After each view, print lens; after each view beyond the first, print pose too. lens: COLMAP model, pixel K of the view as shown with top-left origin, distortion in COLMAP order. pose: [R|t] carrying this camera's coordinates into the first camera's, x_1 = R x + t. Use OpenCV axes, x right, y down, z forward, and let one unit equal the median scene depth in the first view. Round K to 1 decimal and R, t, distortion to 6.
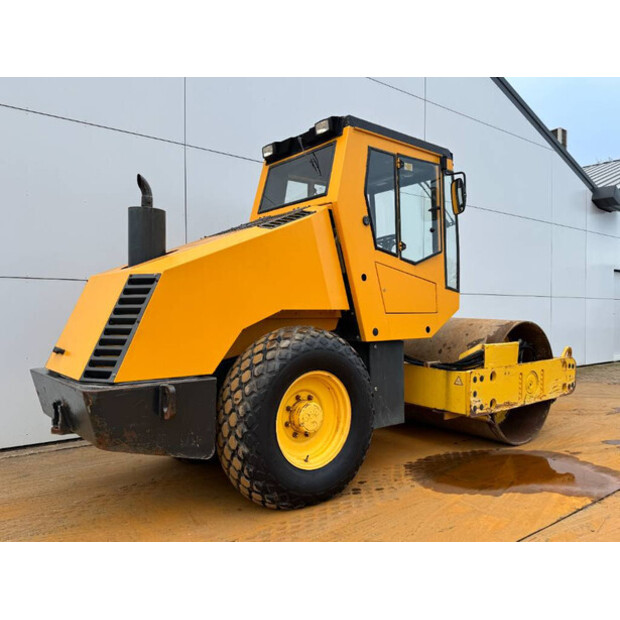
lens RADIAL K [[520.4, 0, 310.0], [0, 520.4, 310.0], [0, 0, 1]] dist [0.154514, -0.255814]
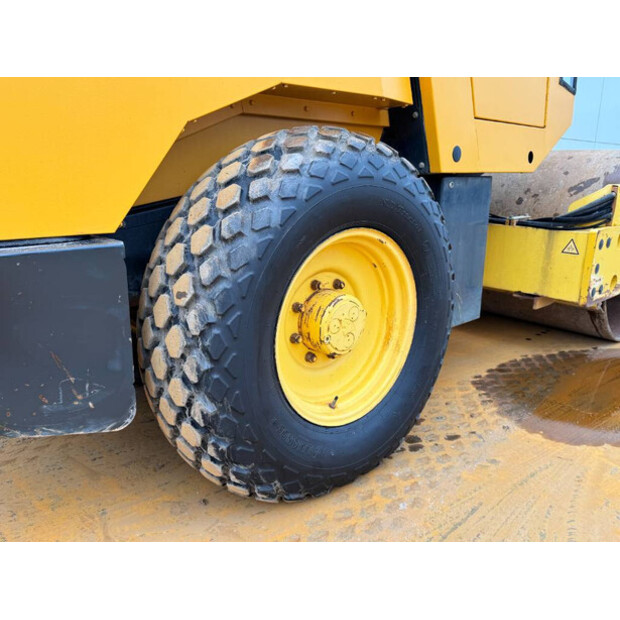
lens RADIAL K [[520.4, 0, 310.0], [0, 520.4, 310.0], [0, 0, 1]] dist [0.154514, -0.255814]
pose [[0.998739, -0.011397, 0.048888, -0.052386], [-0.000910, 0.969613, 0.244643, 0.072090], [-0.050190, -0.244379, 0.968380, 0.528332]]
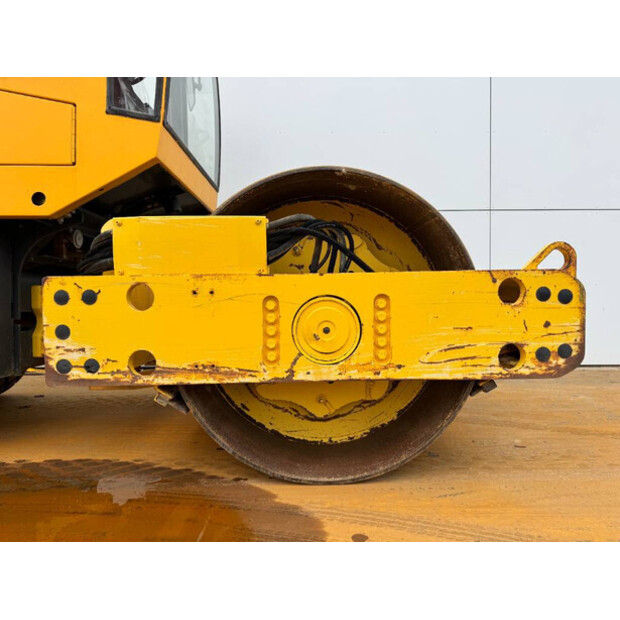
lens RADIAL K [[451.4, 0, 310.0], [0, 451.4, 299.3], [0, 0, 1]] dist [0.129888, -0.157103]
pose [[0.768557, -0.005330, -0.639759, 0.877517], [0.006475, 0.999979, -0.000553, 0.168058], [0.639748, -0.003717, 0.768575, 1.053603]]
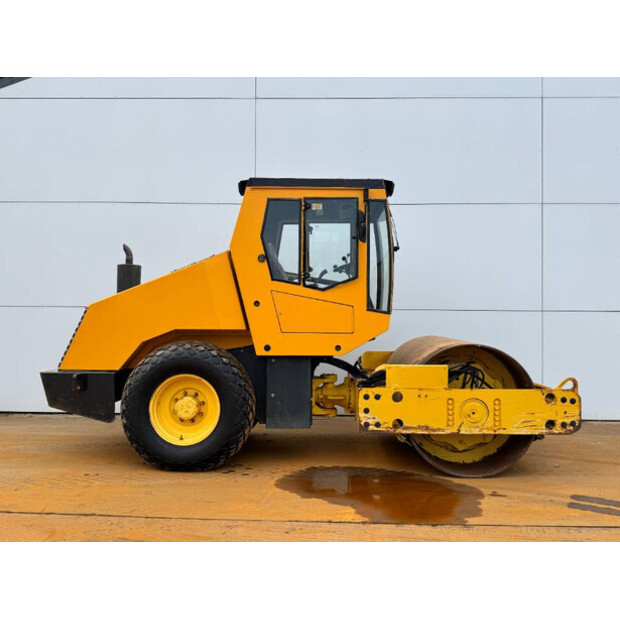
lens RADIAL K [[513.6, 0, 320.9], [0, 513.6, 309.4], [0, 0, 1]] dist [0.104508, -0.121271]
pose [[0.760756, -0.016294, -0.648833, 1.144449], [-0.009099, 0.999319, -0.035765, -0.007228], [0.648974, 0.033112, 0.760090, 0.188712]]
